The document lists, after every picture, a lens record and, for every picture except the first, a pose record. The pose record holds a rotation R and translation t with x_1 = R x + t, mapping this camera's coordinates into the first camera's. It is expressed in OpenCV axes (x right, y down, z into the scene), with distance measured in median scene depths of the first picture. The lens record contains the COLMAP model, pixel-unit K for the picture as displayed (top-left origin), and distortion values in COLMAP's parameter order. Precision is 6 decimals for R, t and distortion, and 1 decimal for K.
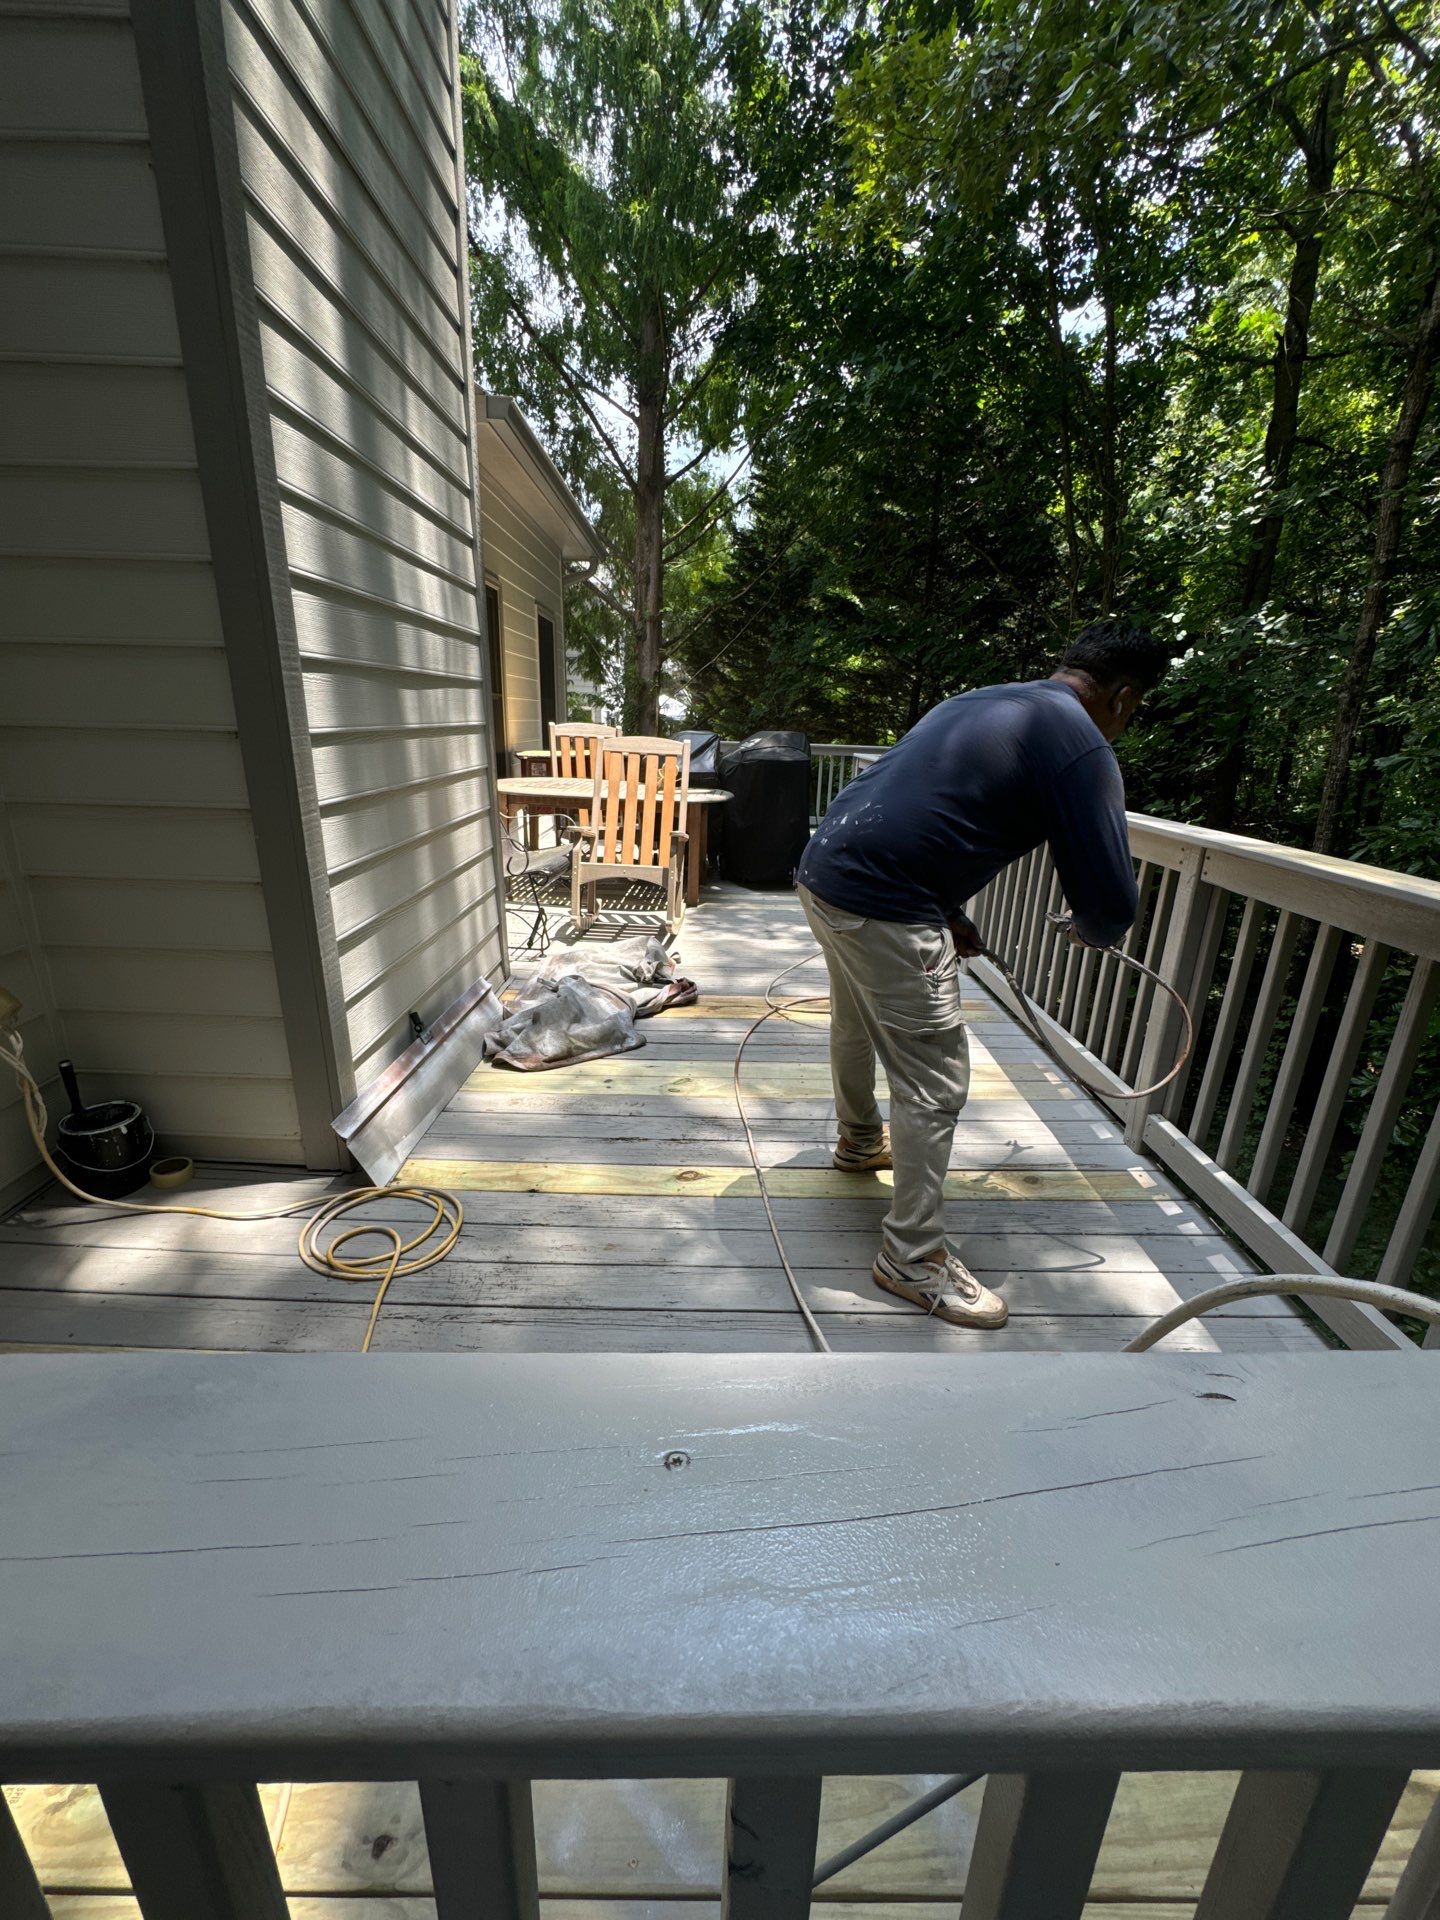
lens RADIAL K [[754.2, 0, 717.0], [0, 754.2, 955.2], [0, 0, 1]] dist [-0.001763, 0.000156]
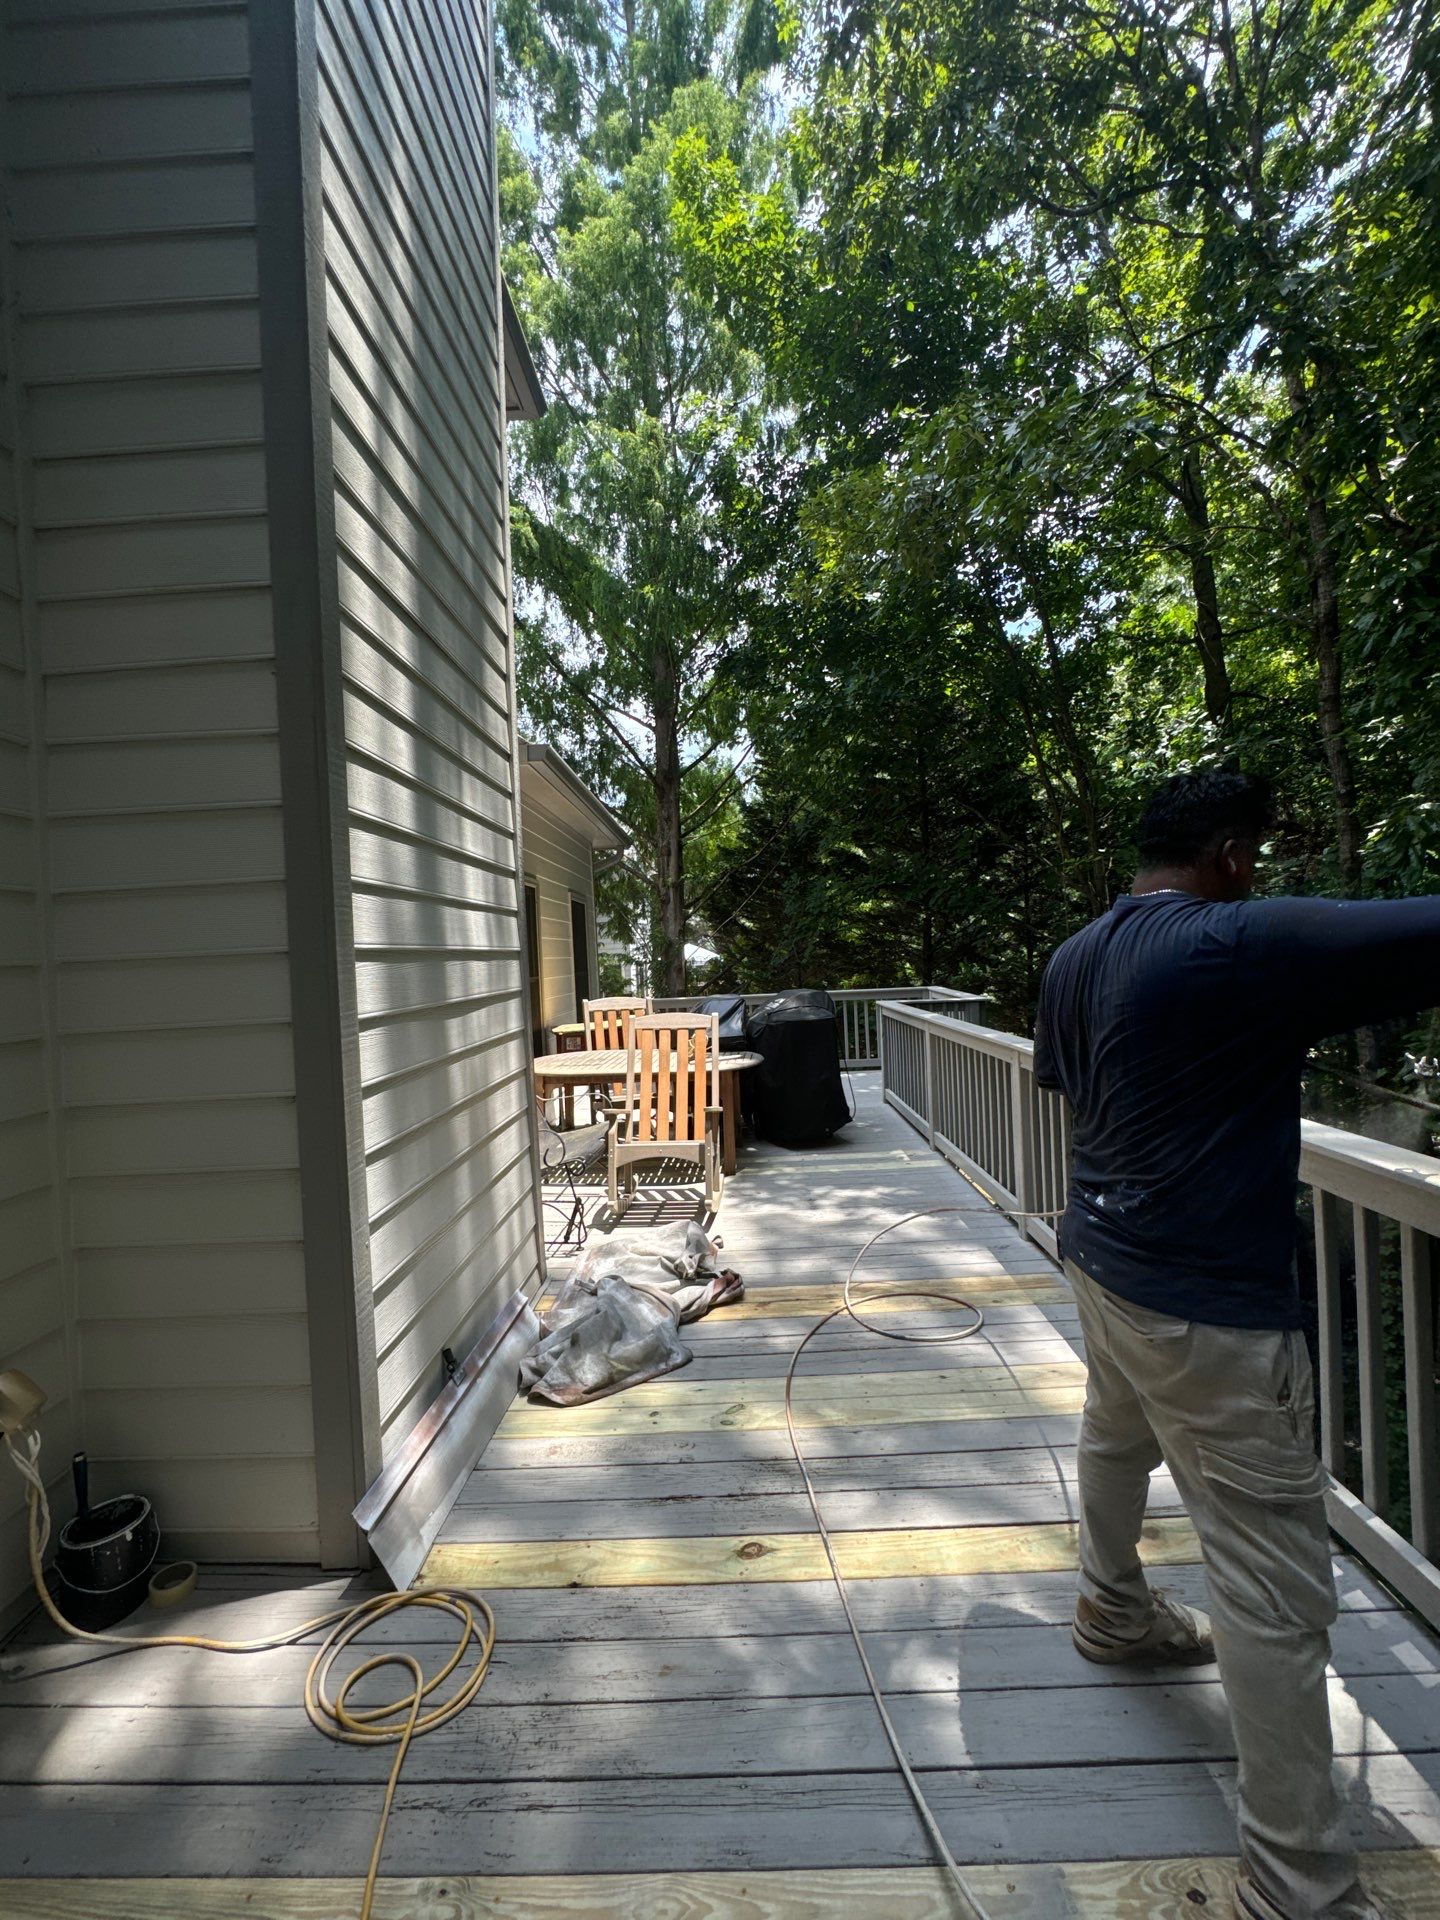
lens RADIAL K [[753.5, 0, 718.8], [0, 753.5, 964.6], [0, 0, 1]] dist [-0.001812, 0.000405]
pose [[0.996711, -0.075702, -0.028922, 0.000505], [0.063959, 0.954003, -0.292895, -0.035199], [0.049764, 0.290082, 0.955707, -0.010180]]
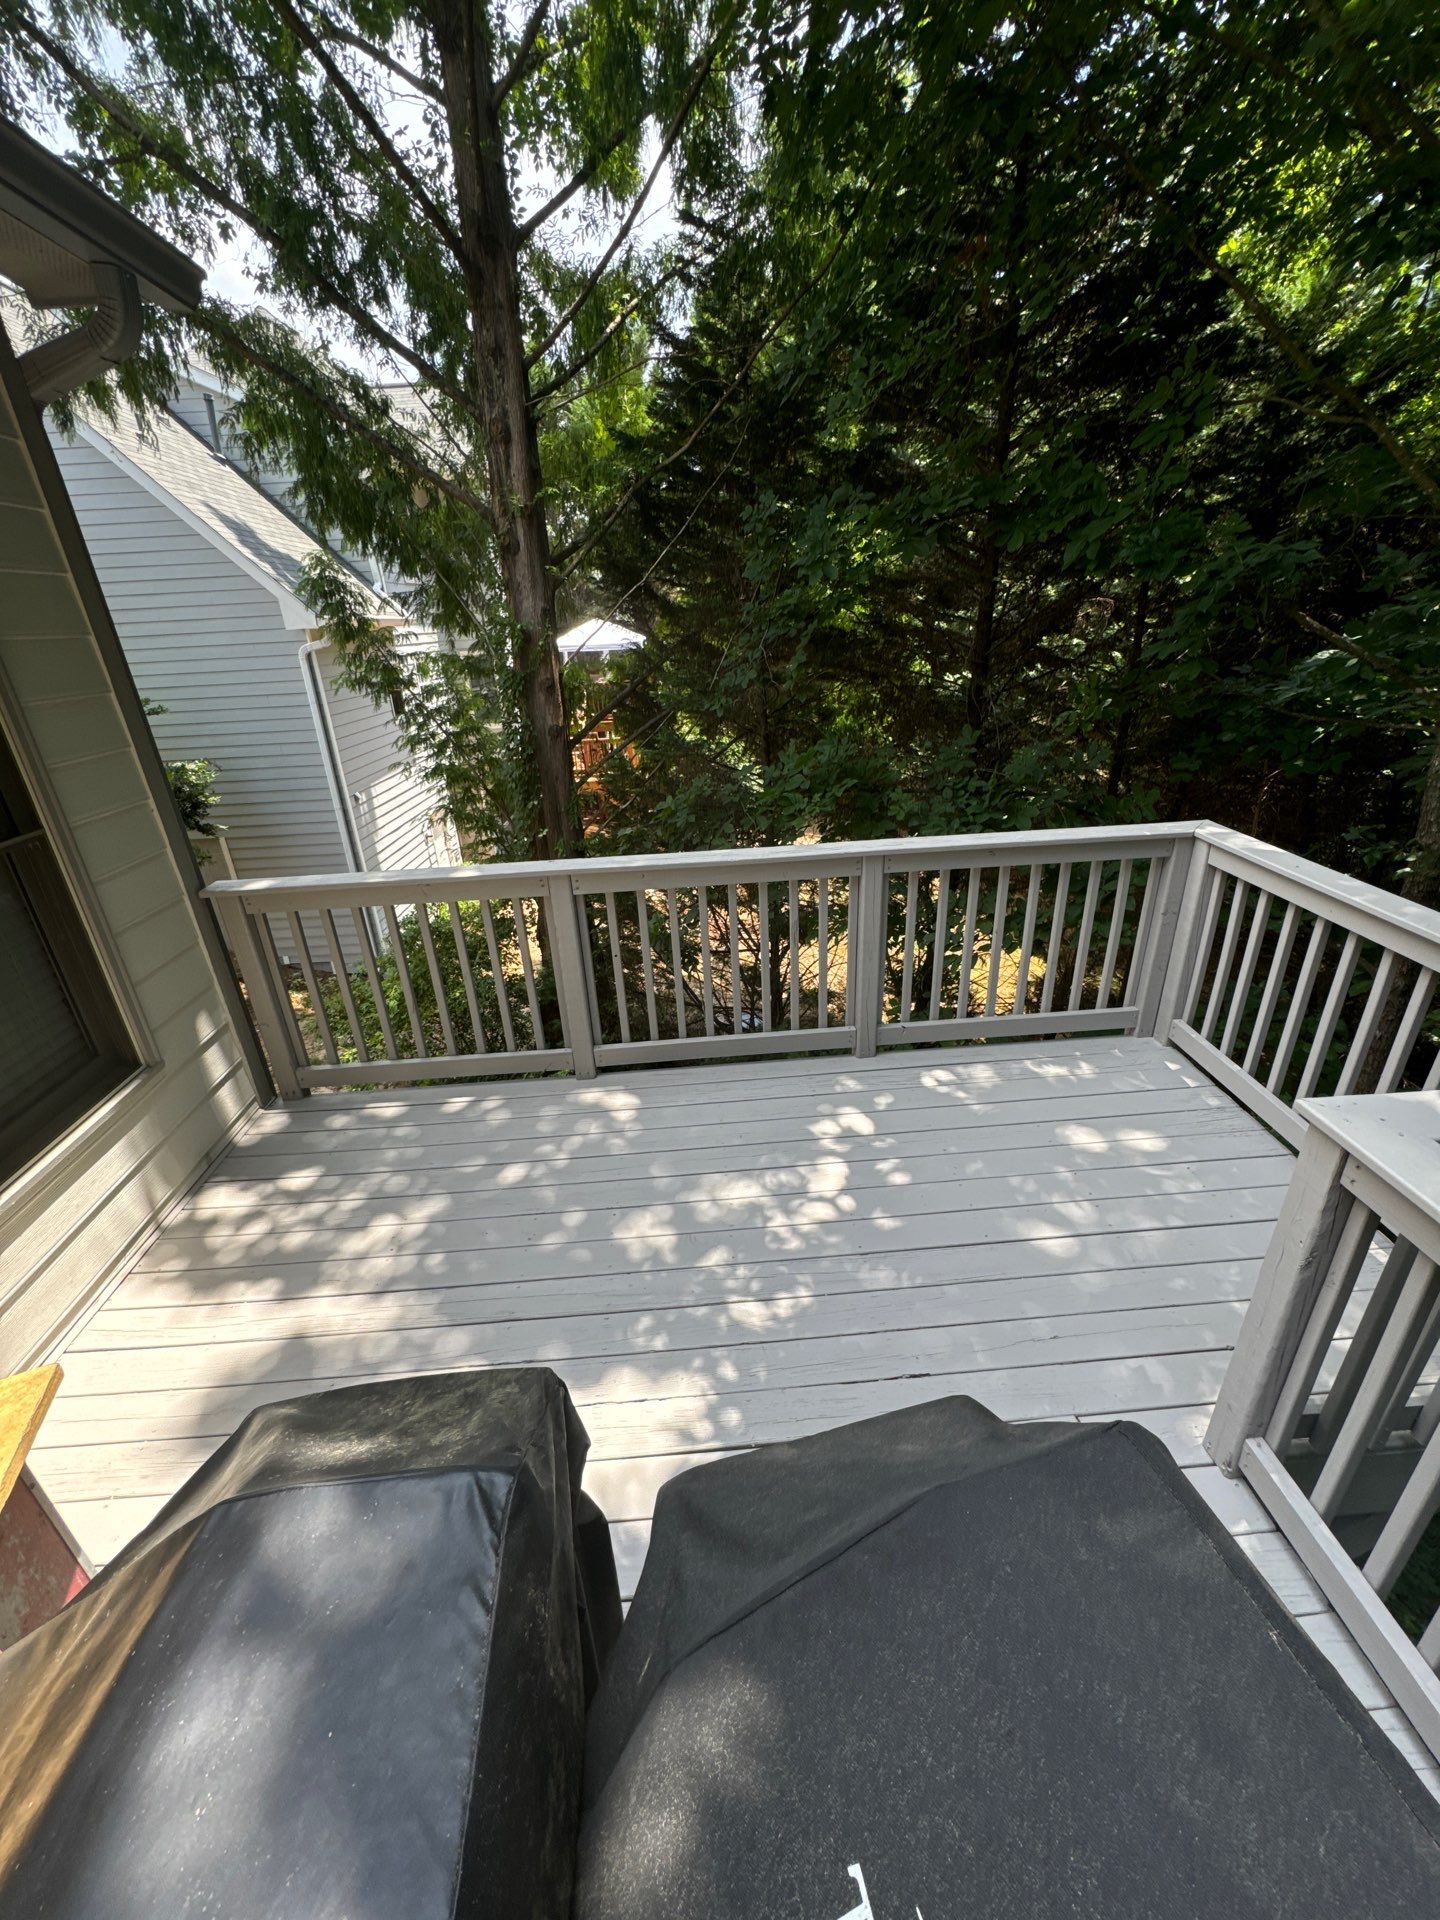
lens RADIAL K [[754.2, 0, 717.0], [0, 754.2, 955.2], [0, 0, 1]] dist [-0.001763, 0.000156]
pose [[0.995701, -0.091030, 0.017127, 0.040384], [0.088555, 0.989737, 0.112154, -0.466200], [-0.027160, -0.110155, 0.993543, 1.109301]]
